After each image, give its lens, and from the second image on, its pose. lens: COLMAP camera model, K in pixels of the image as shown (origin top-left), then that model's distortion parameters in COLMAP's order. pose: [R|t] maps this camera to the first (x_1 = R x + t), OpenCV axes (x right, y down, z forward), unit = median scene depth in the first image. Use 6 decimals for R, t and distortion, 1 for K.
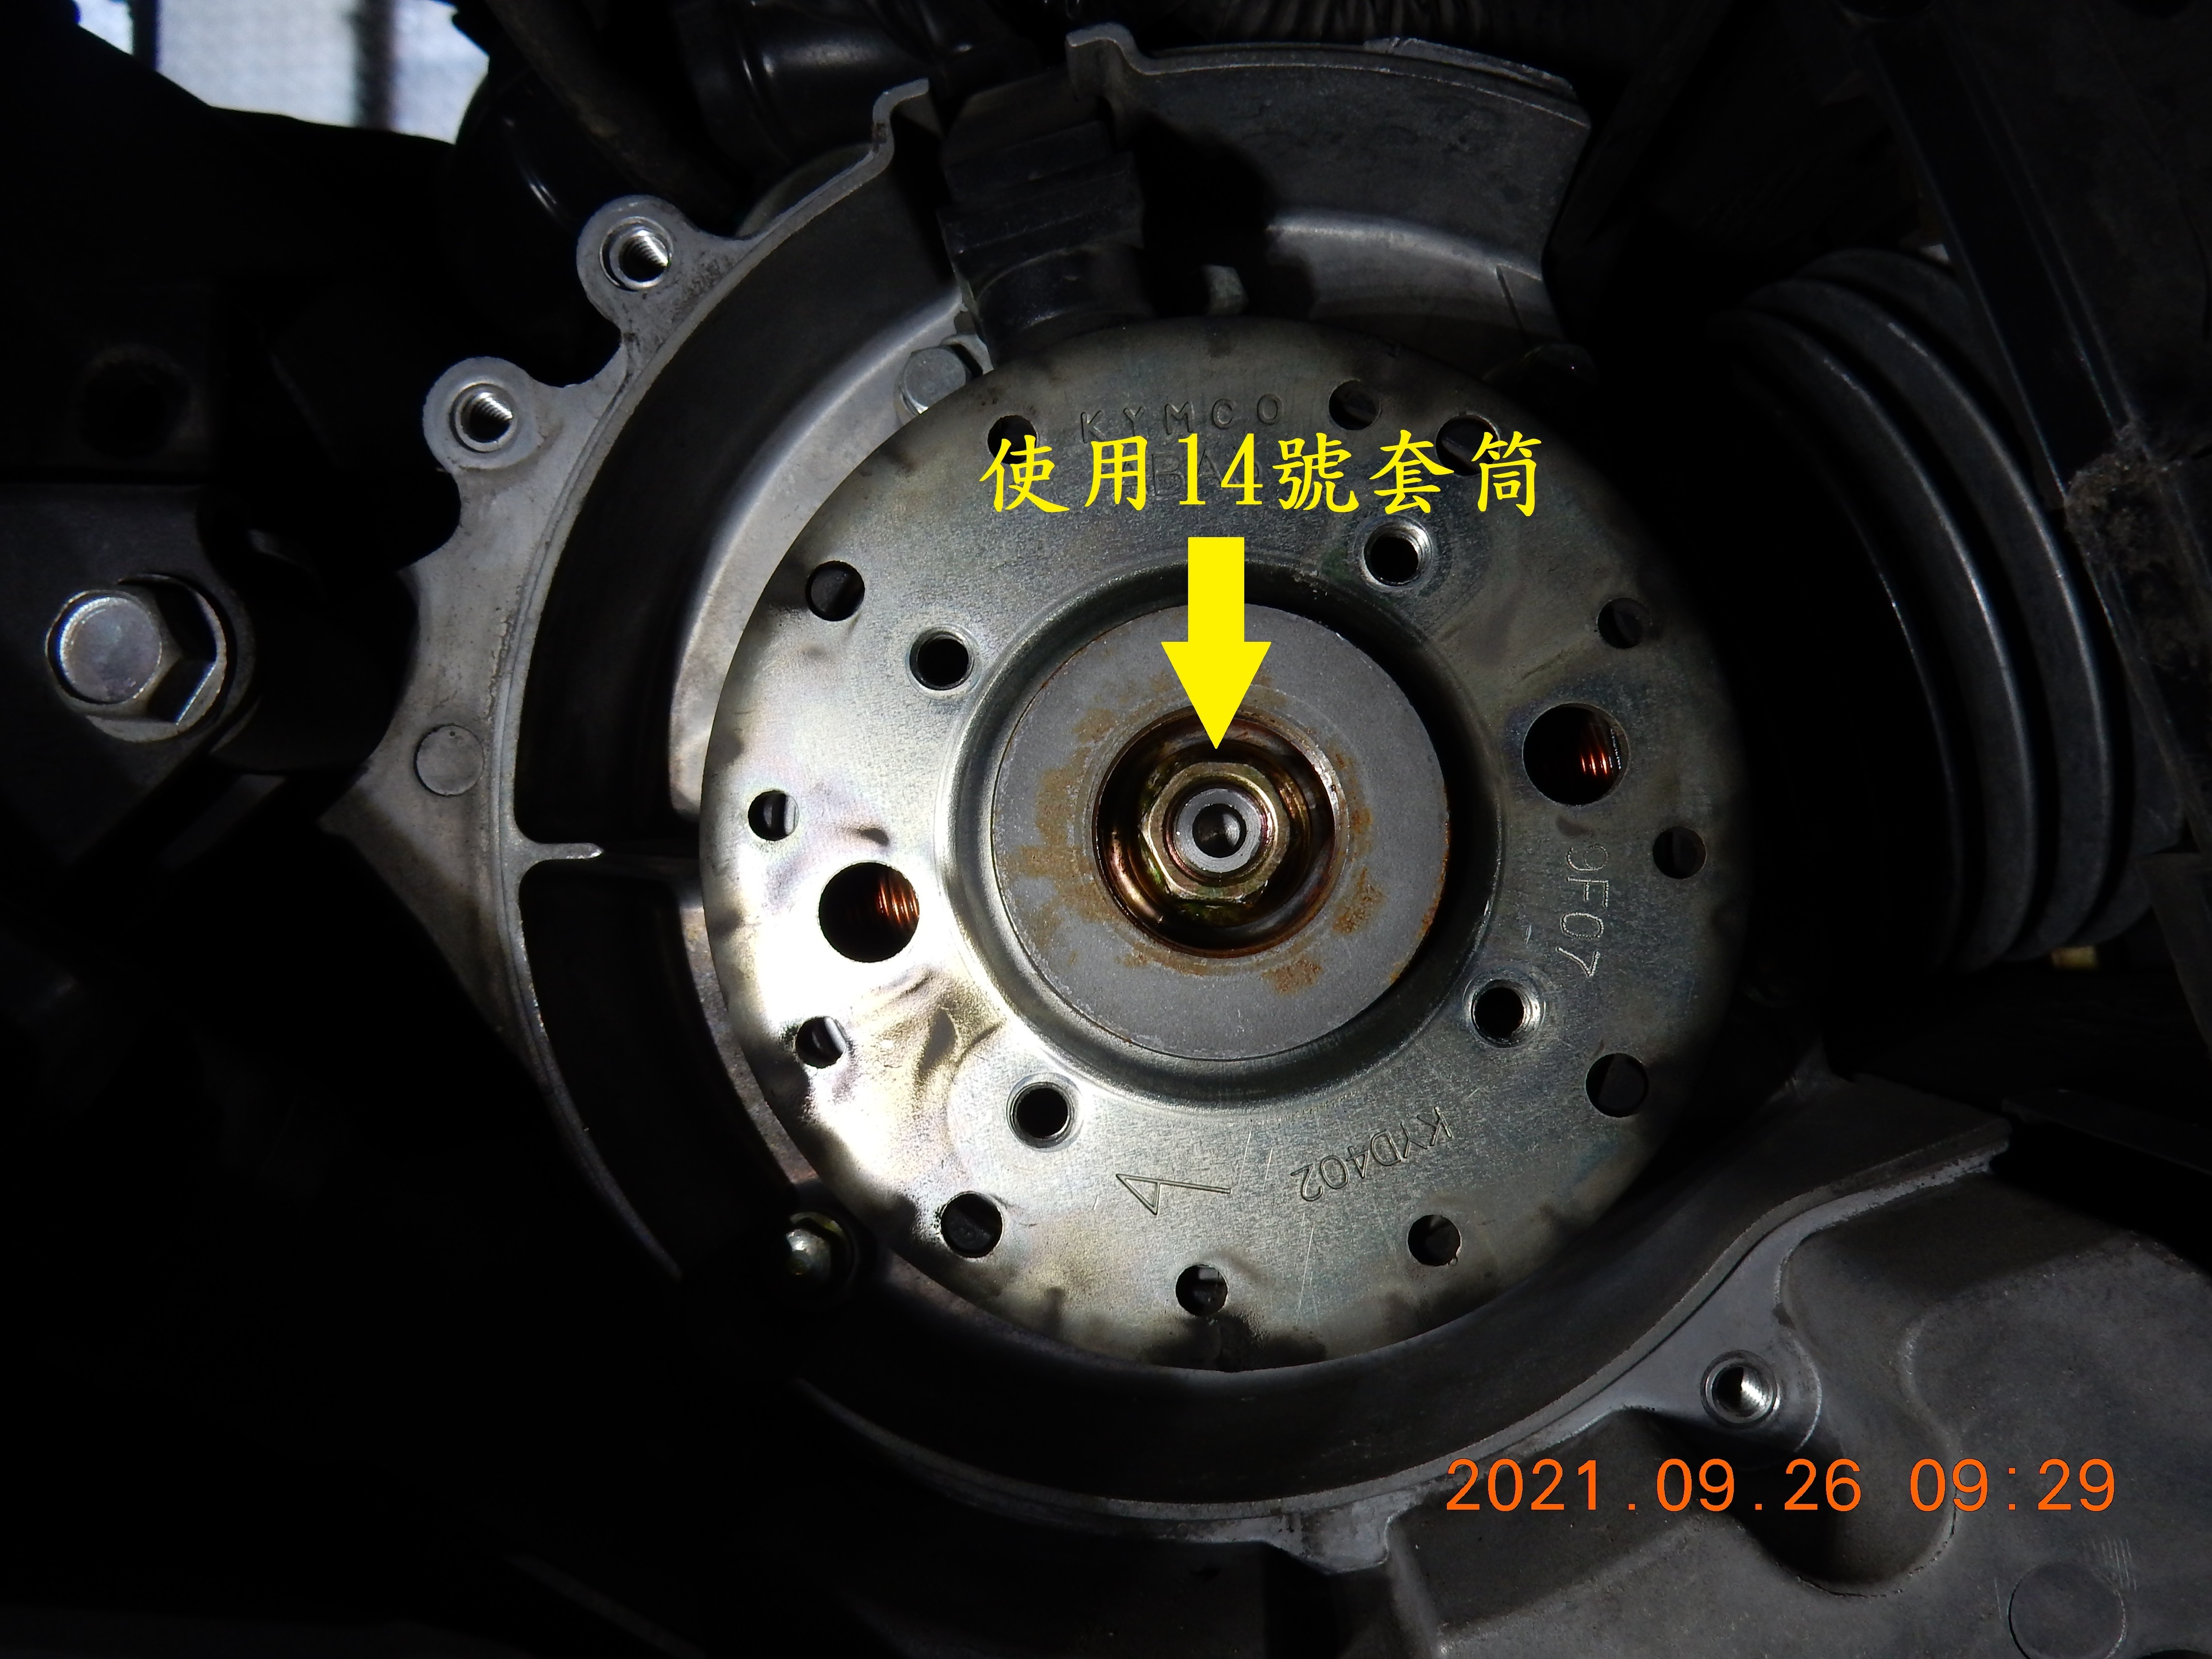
lens RADIAL K [[1591.2, 0, 1082.8], [0, 1591.2, 835.0], [0, 0, 1]] dist [-0.000525, -0.001742]
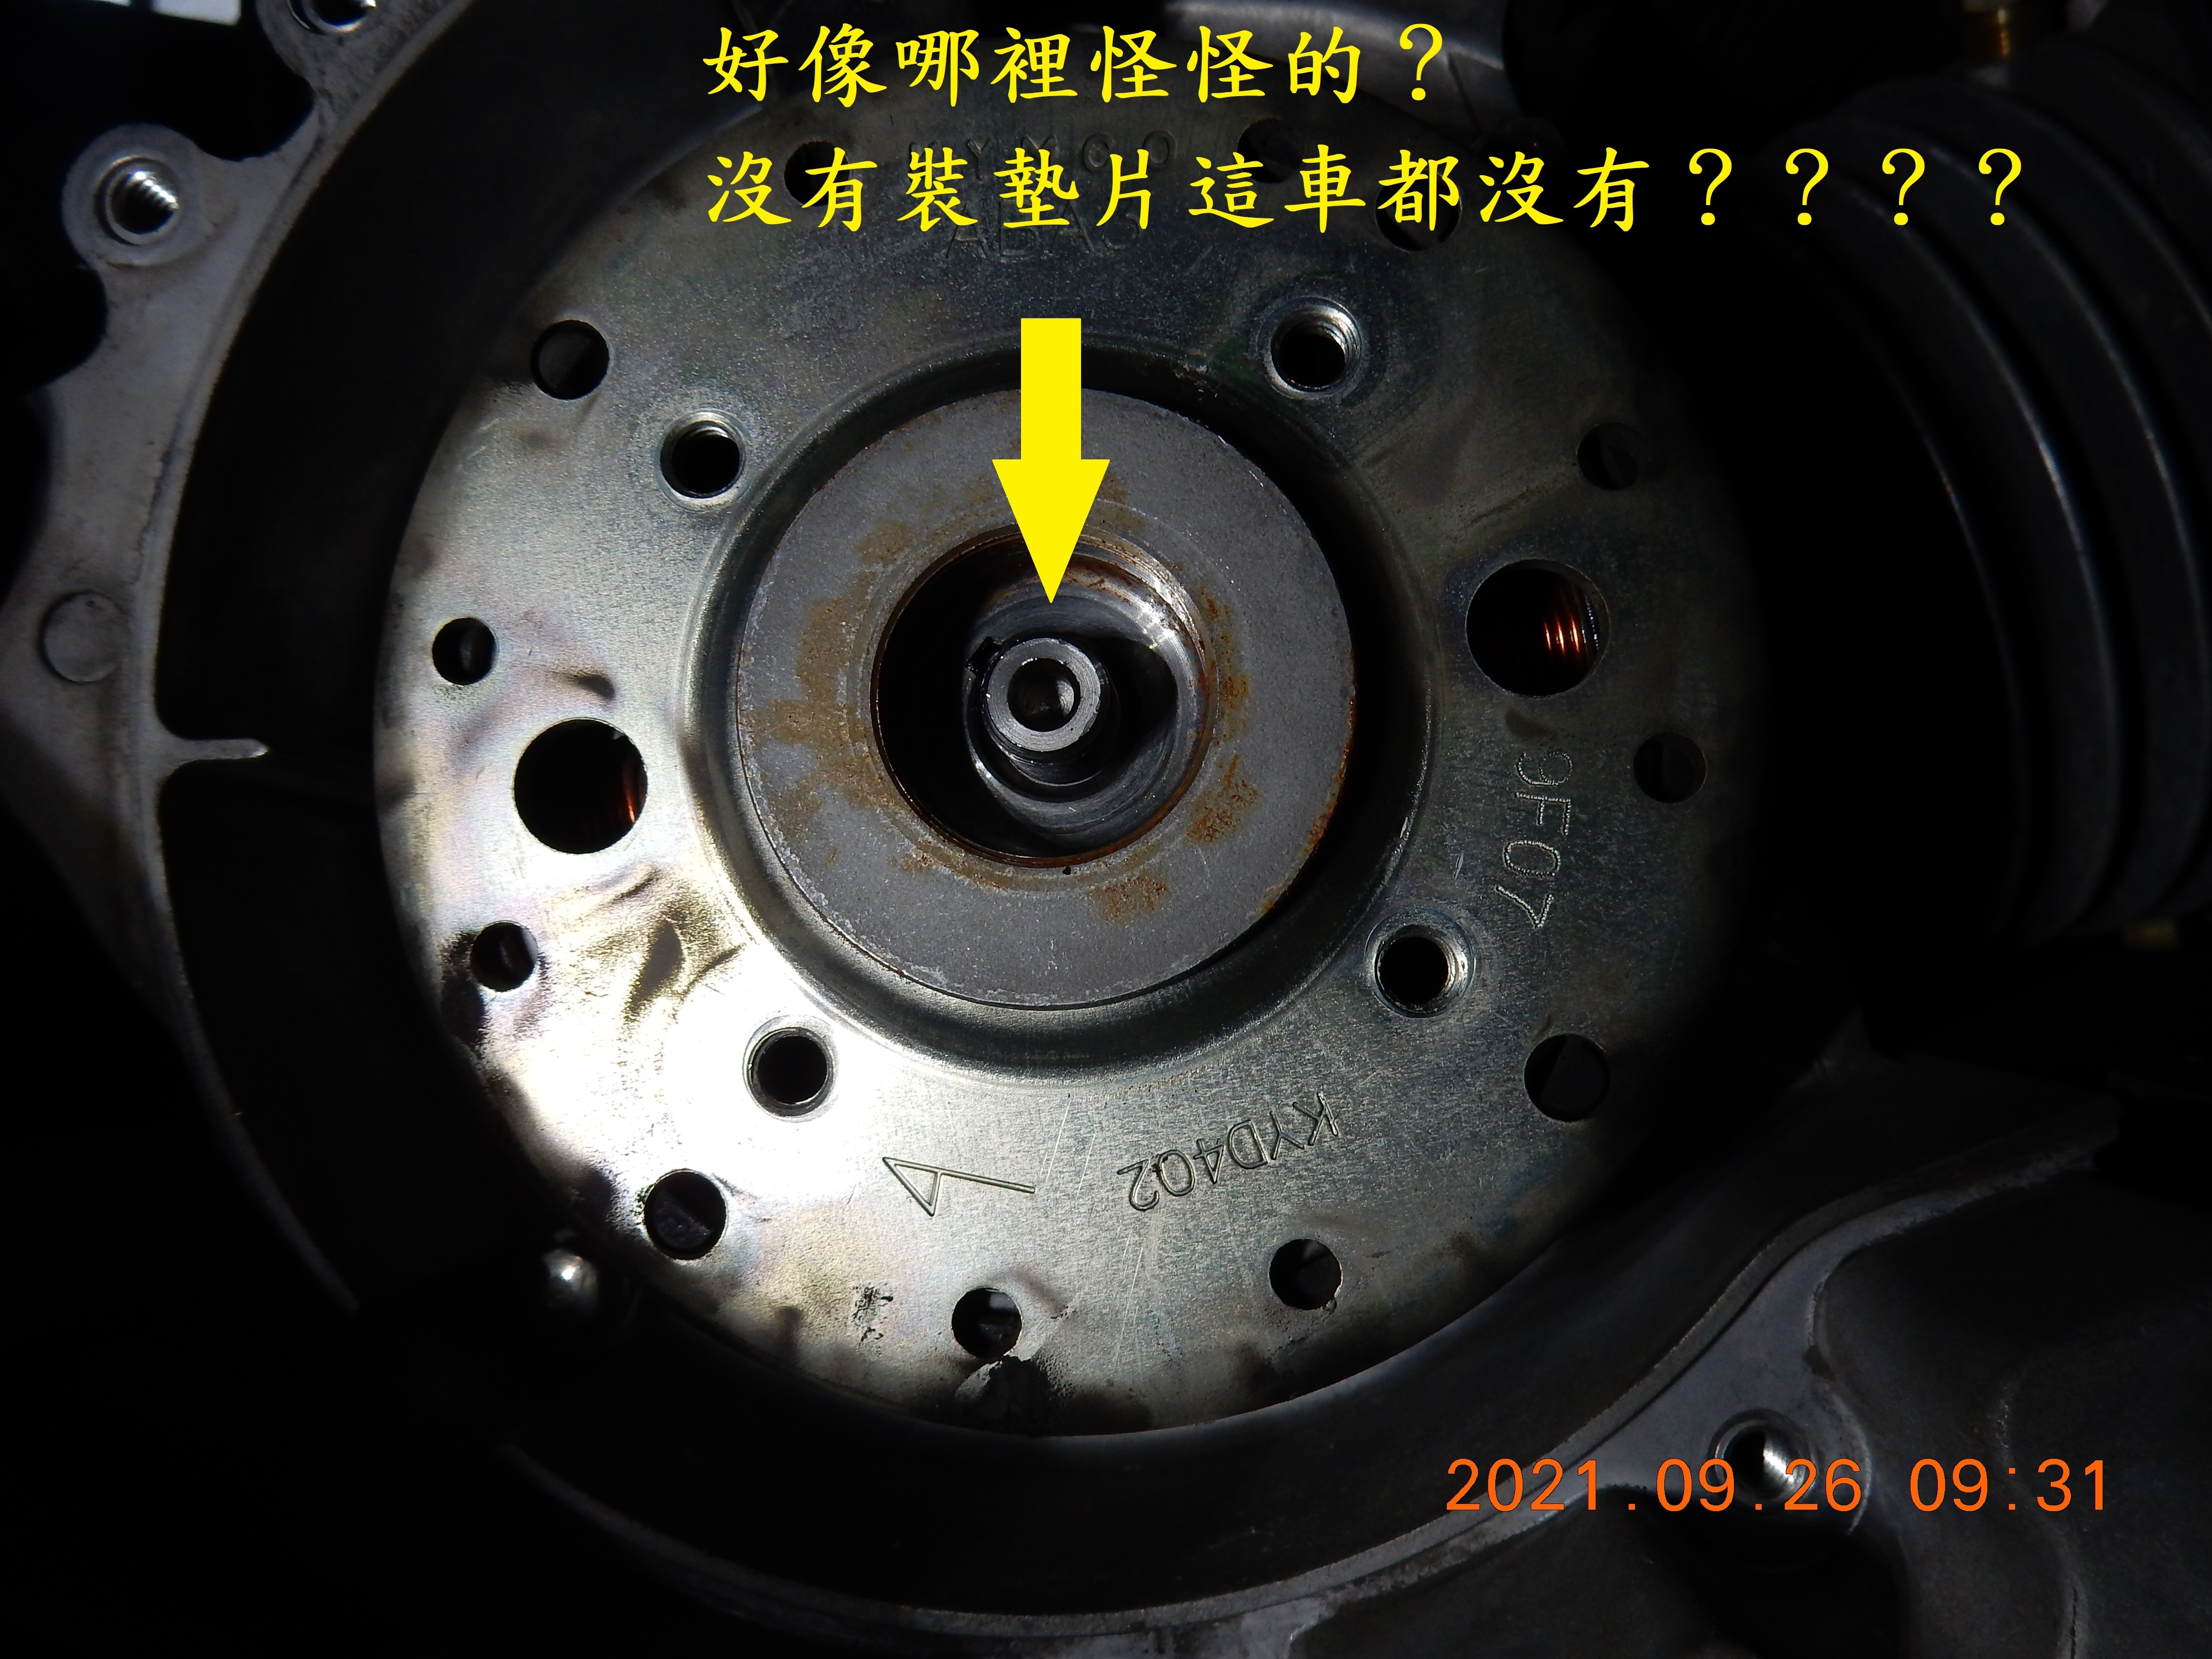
lens RADIAL K [[1599.3, 0, 1090.1], [0, 1599.3, 836.2], [0, 0, 1]] dist [0.010576, -0.001550]
pose [[0.999999, 0.000886, -0.000948, 0.094337], [-0.000908, 0.999718, -0.023732, 0.069974], [0.000927, 0.023733, 0.999718, 0.229488]]
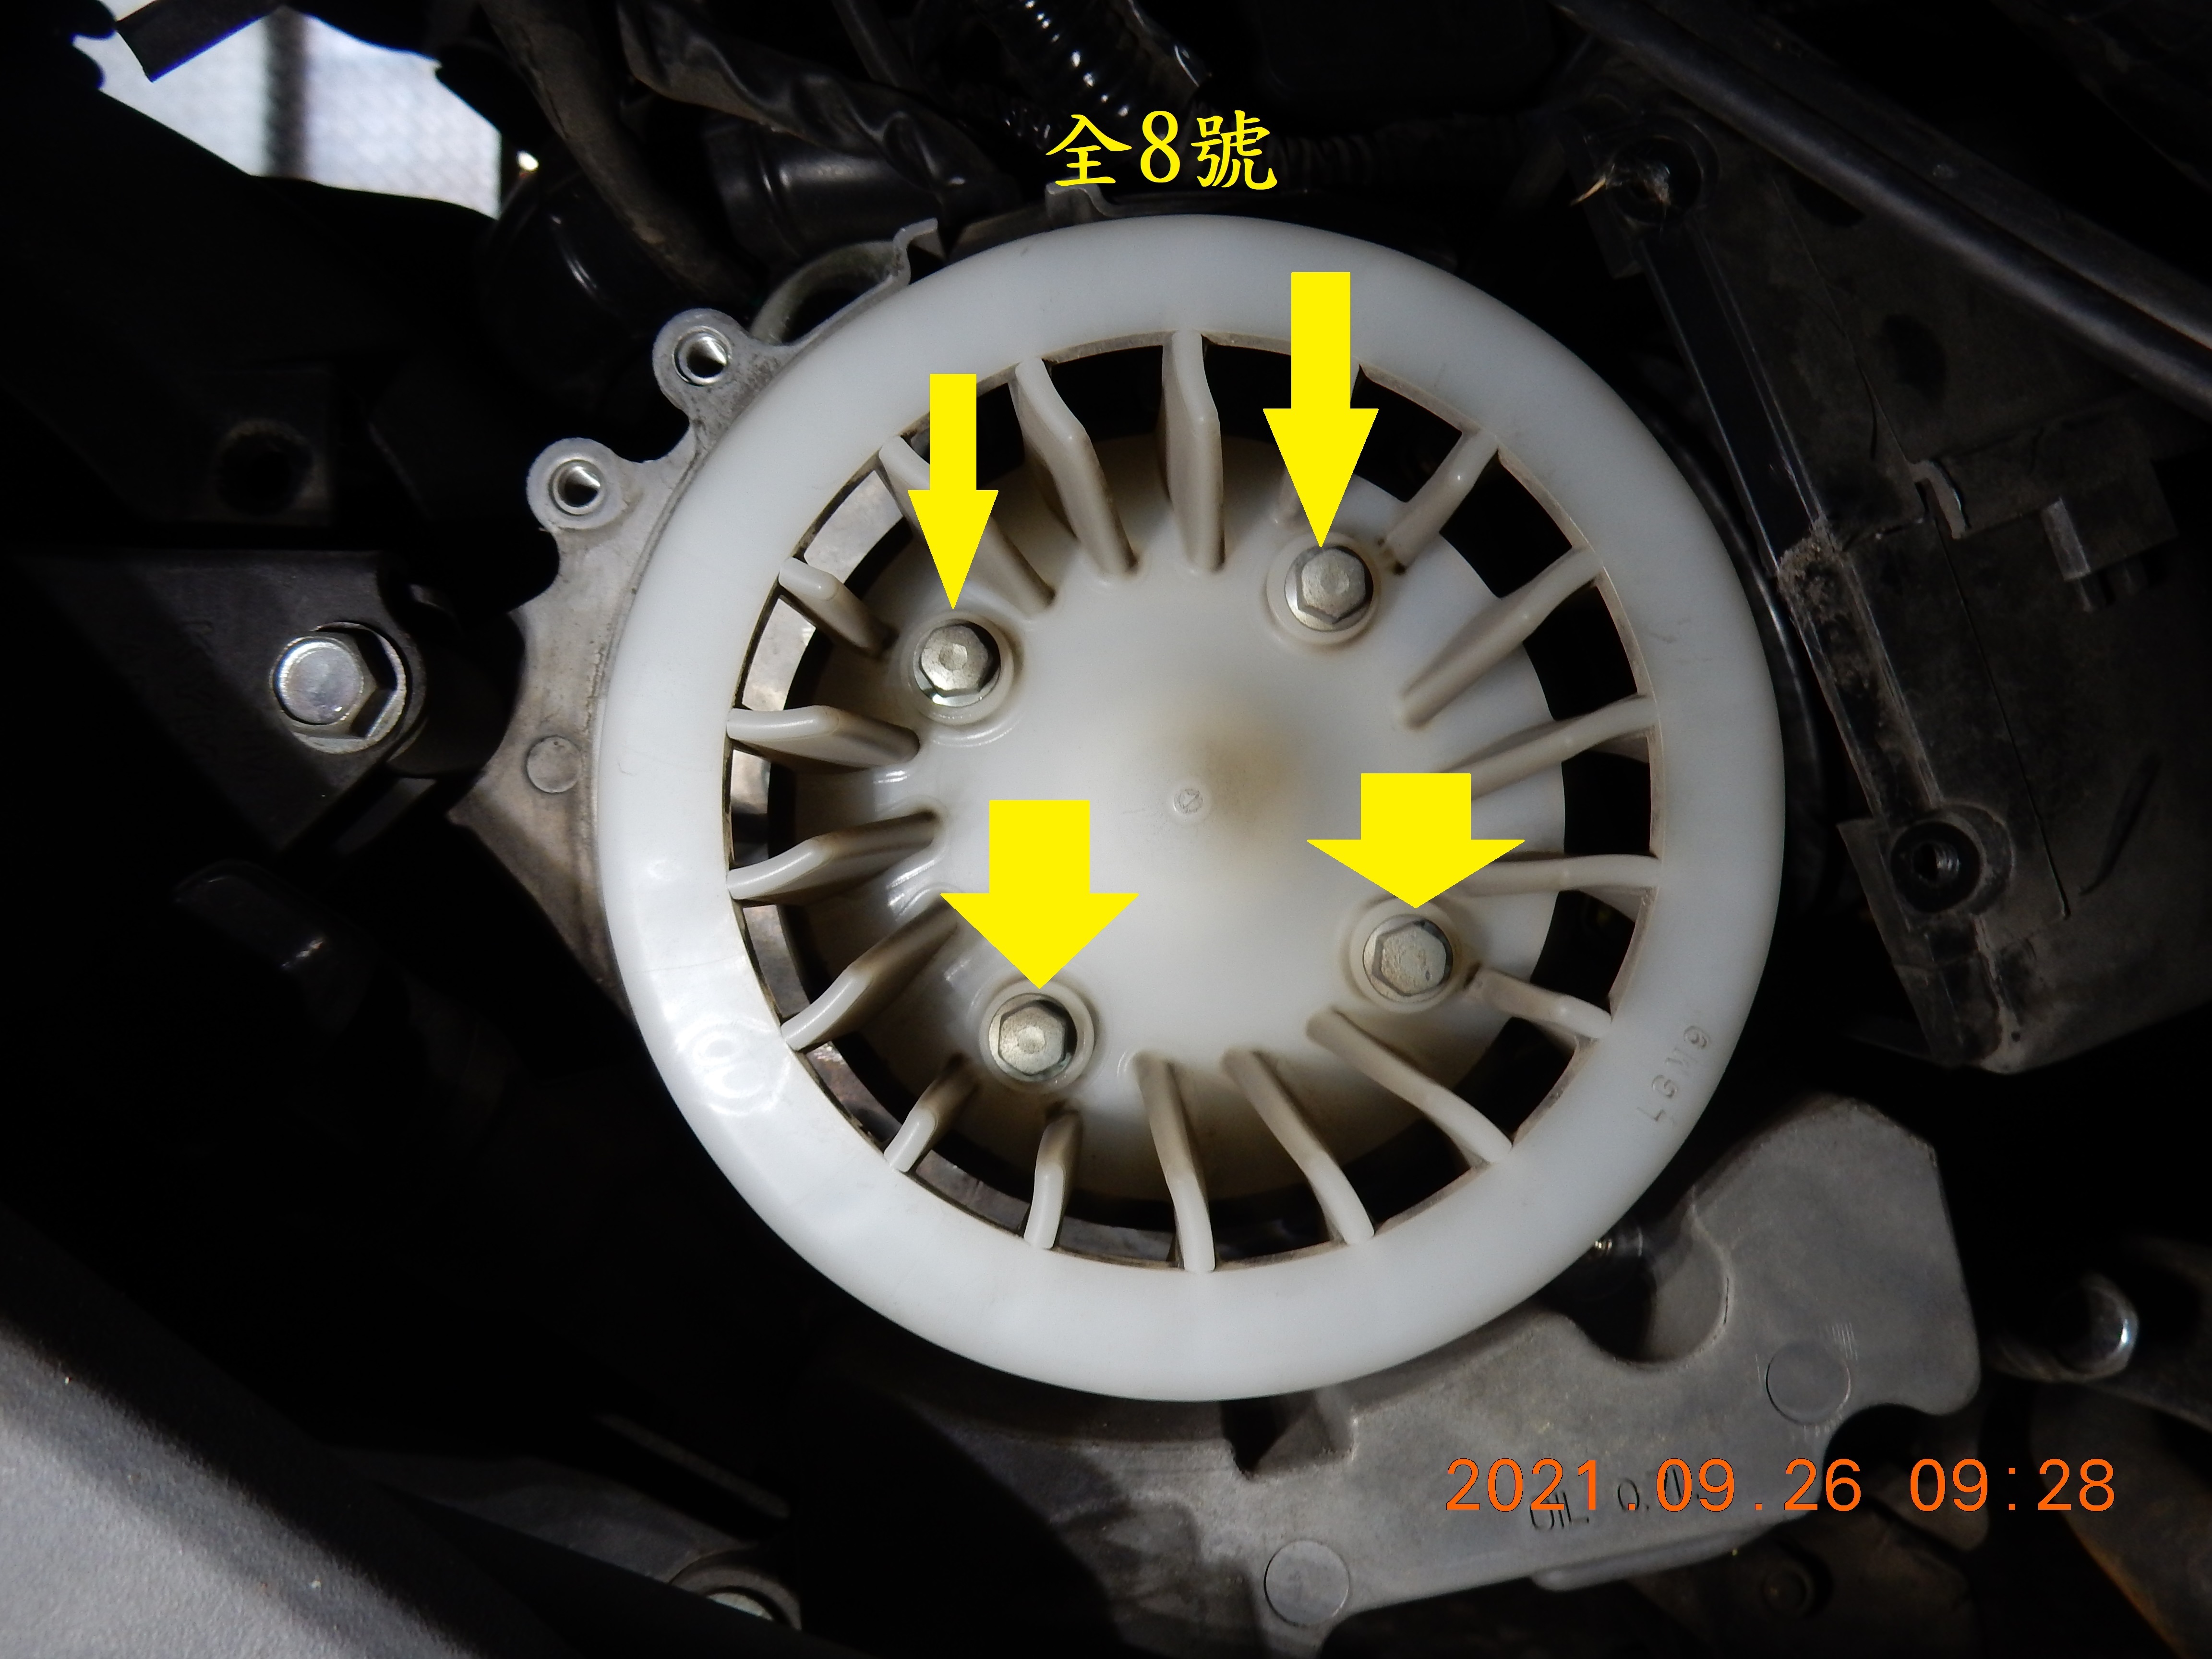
lens RADIAL K [[1580.2, 0, 1073.5], [0, 1580.2, 834.5], [0, 0, 1]] dist [-0.002465, 0.000193]
pose [[0.999007, -0.012237, 0.042832, -0.049159], [0.012077, 0.999919, 0.003990, 0.007461], [-0.042878, -0.003469, 0.999074, -0.253982]]
